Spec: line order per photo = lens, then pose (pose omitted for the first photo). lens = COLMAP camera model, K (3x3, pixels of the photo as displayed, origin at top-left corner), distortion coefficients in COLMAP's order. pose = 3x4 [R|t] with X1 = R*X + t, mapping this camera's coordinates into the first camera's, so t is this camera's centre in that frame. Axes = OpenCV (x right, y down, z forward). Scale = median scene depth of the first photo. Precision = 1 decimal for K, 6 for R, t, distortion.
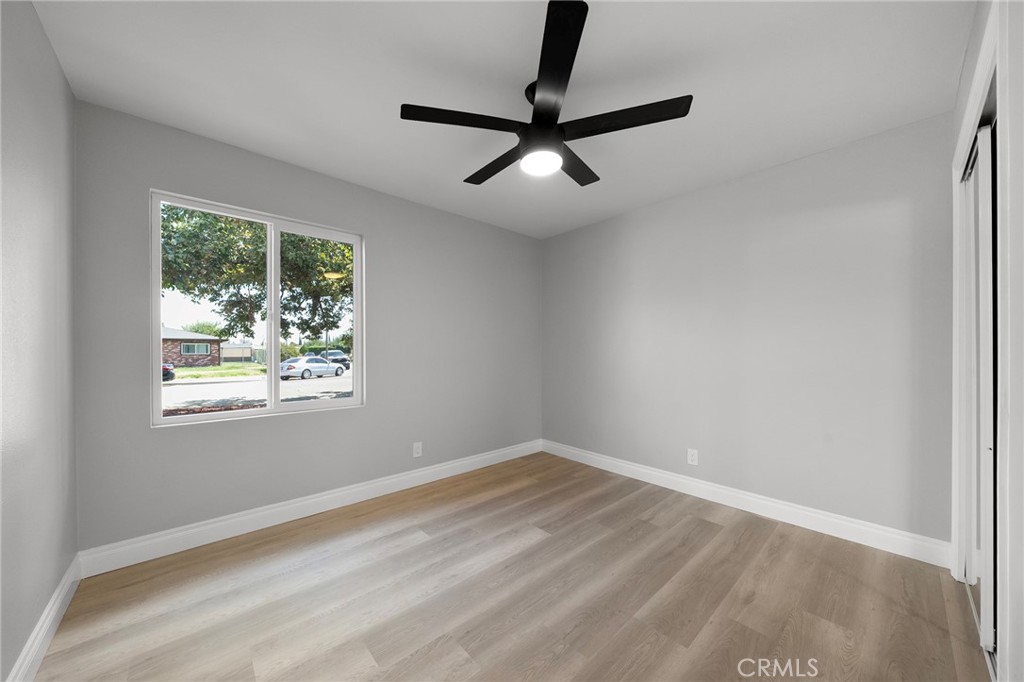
lens RADIAL K [[350.0, 0, 512.0], [0, 350.0, 341.0], [0, 0, 1]] dist [-0.002799, -0.000095]
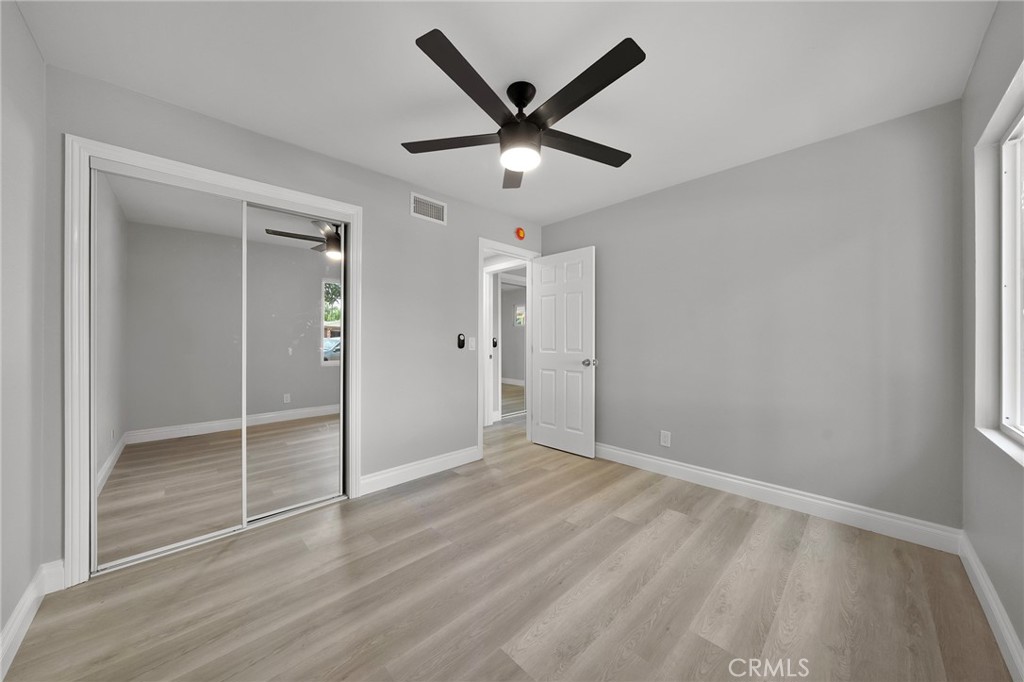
lens RADIAL K [[350.0, 0, 512.0], [0, 350.0, 341.0], [0, 0, 1]] dist [-0.002799, -0.000095]
pose [[-0.999478, 0.001834, -0.032256, 0.141724], [0.002115, 0.999960, -0.008683, 0.043694], [0.032239, -0.008747, -0.999442, 2.001933]]
